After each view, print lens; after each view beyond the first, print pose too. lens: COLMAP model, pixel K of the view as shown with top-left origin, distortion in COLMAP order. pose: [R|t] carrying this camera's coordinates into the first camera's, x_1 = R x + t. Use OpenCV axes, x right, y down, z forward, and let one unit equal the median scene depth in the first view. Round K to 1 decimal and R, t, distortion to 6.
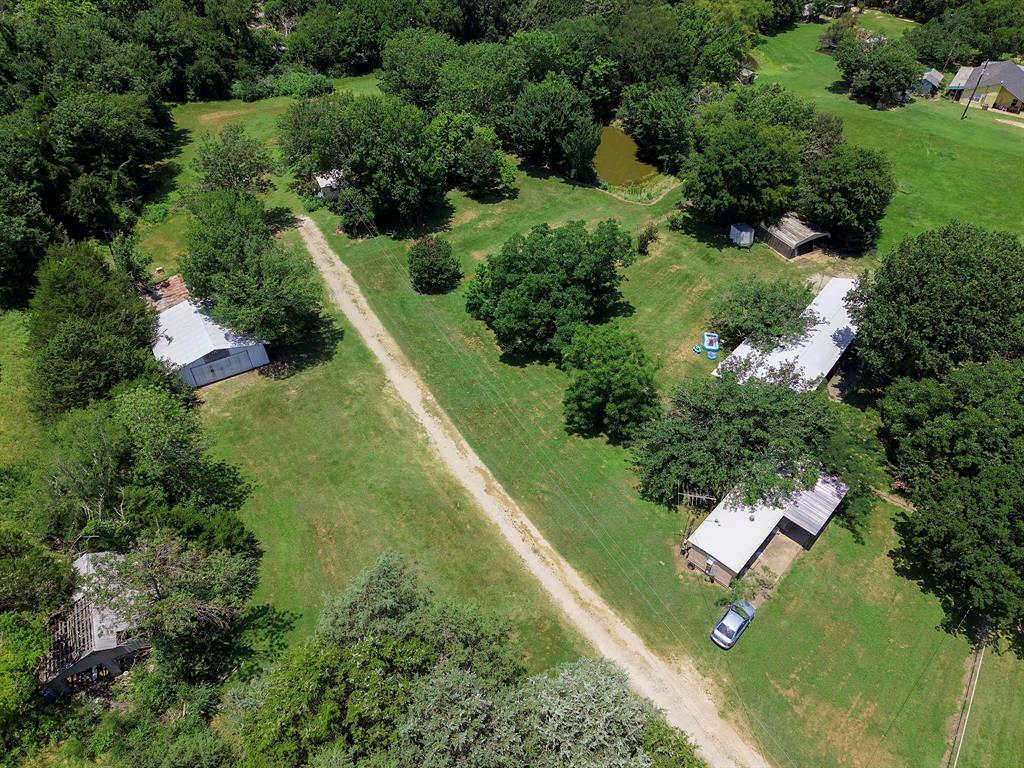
lens RADIAL K [[692.8, 0, 513.9], [0, 692.8, 401.5], [0, 0, 1]] dist [0.003972, -0.004940]
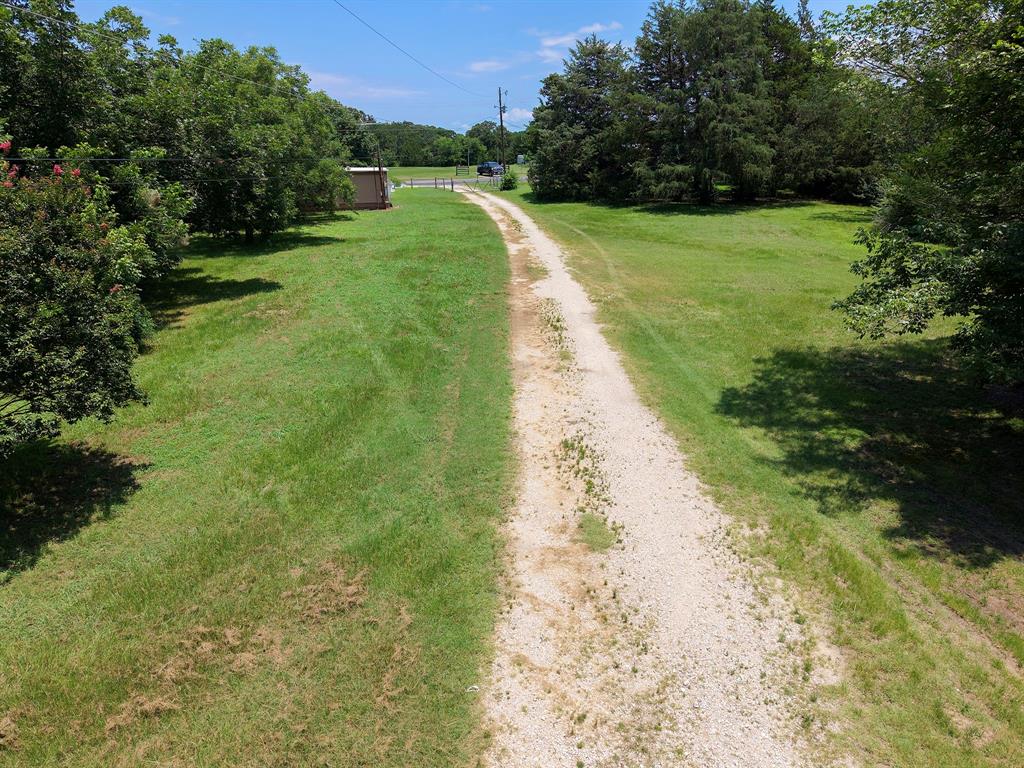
lens RADIAL K [[691.8, 0, 514.2], [0, 691.8, 382.6], [0, 0, 1]] dist [0.006359, -0.000931]
pose [[-0.874120, -0.159159, 0.458893, -0.203874], [0.338653, 0.477553, 0.810714, -0.196098], [-0.348178, 0.864067, -0.363539, 0.781503]]
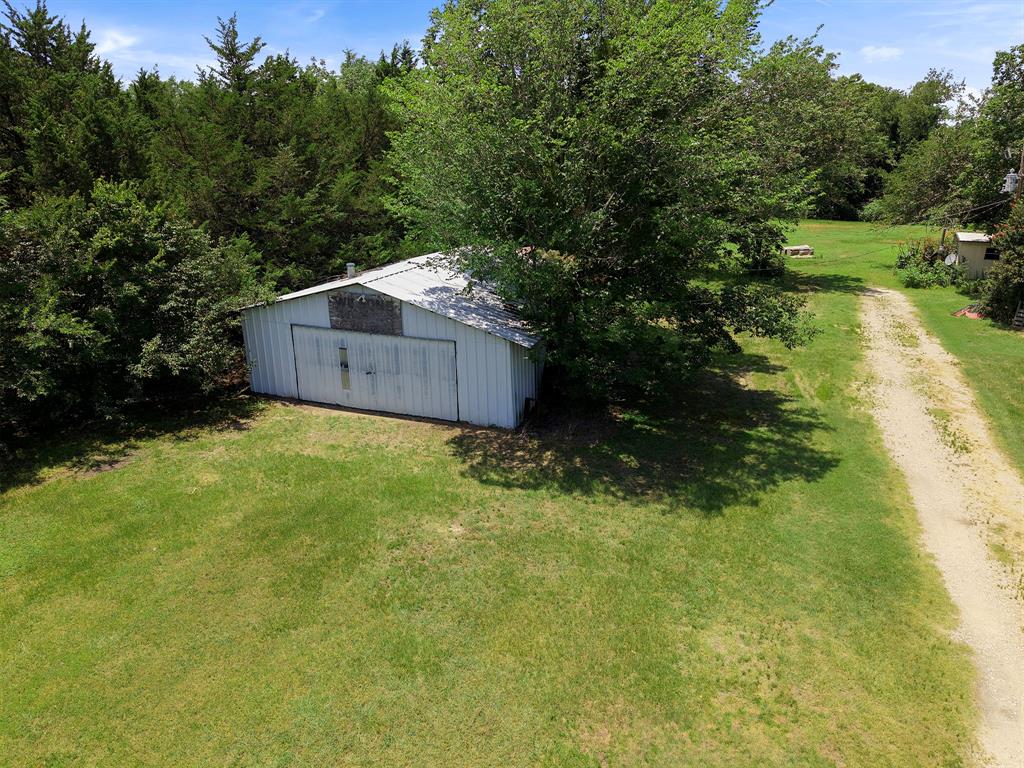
lens RADIAL K [[691.8, 0, 514.2], [0, 691.8, 382.6], [0, 0, 1]] dist [0.006359, -0.000931]
pose [[0.631044, 0.247112, -0.735336, -0.107547], [-0.539074, 0.821326, -0.186609, -0.014403], [0.557837, 0.514159, 0.651505, 0.558288]]
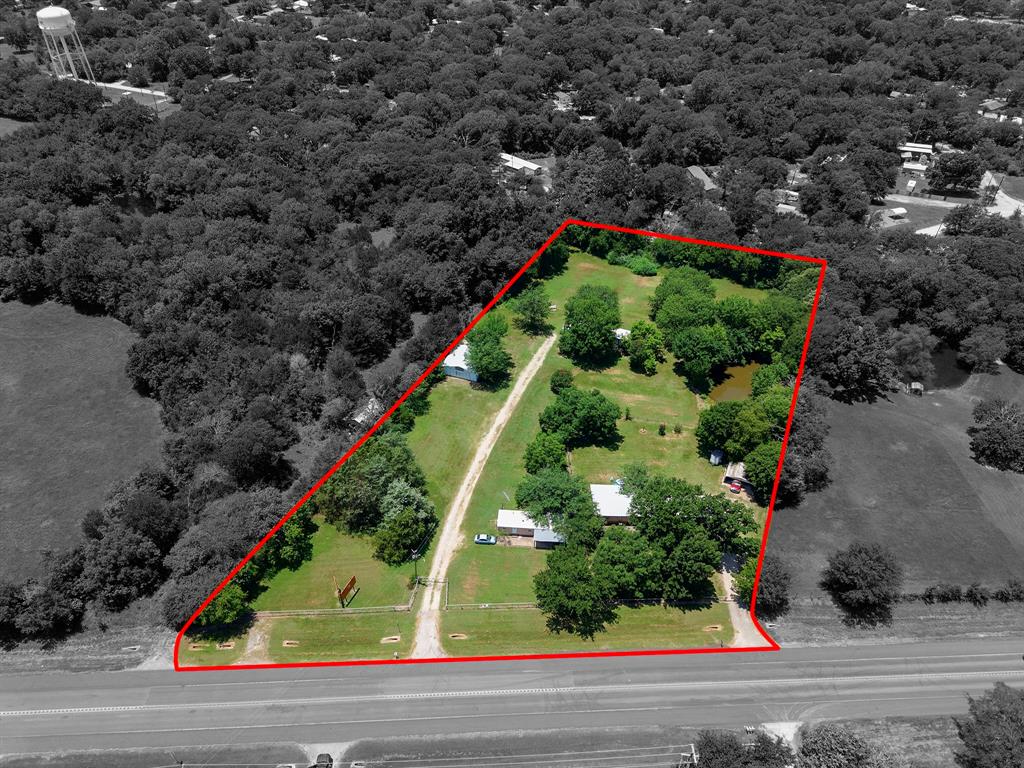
lens RADIAL K [[685.5, 0, 489.5], [0, 685.5, 379.8], [0, 0, 1]] dist [0.004993, 0.000003]
pose [[0.623953, 0.484101, -0.613456, 0.801421], [-0.541420, 0.833870, 0.107353, -0.238972], [0.563513, 0.265154, 0.782398, -0.604410]]
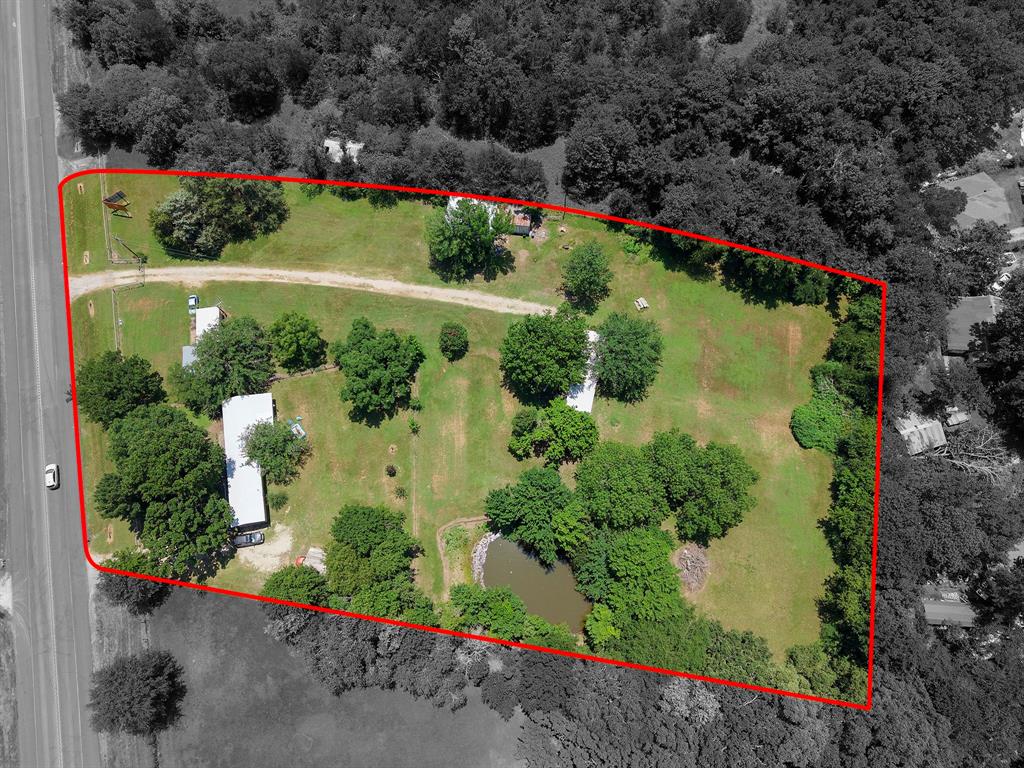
lens RADIAL K [[691.8, 0, 514.2], [0, 691.8, 382.6], [0, 0, 1]] dist [0.006359, -0.000931]
pose [[-0.619038, 0.735842, -0.274459, 0.241791], [-0.547167, -0.153402, 0.822847, -1.254505], [0.563383, 0.659549, 0.497590, 0.268851]]
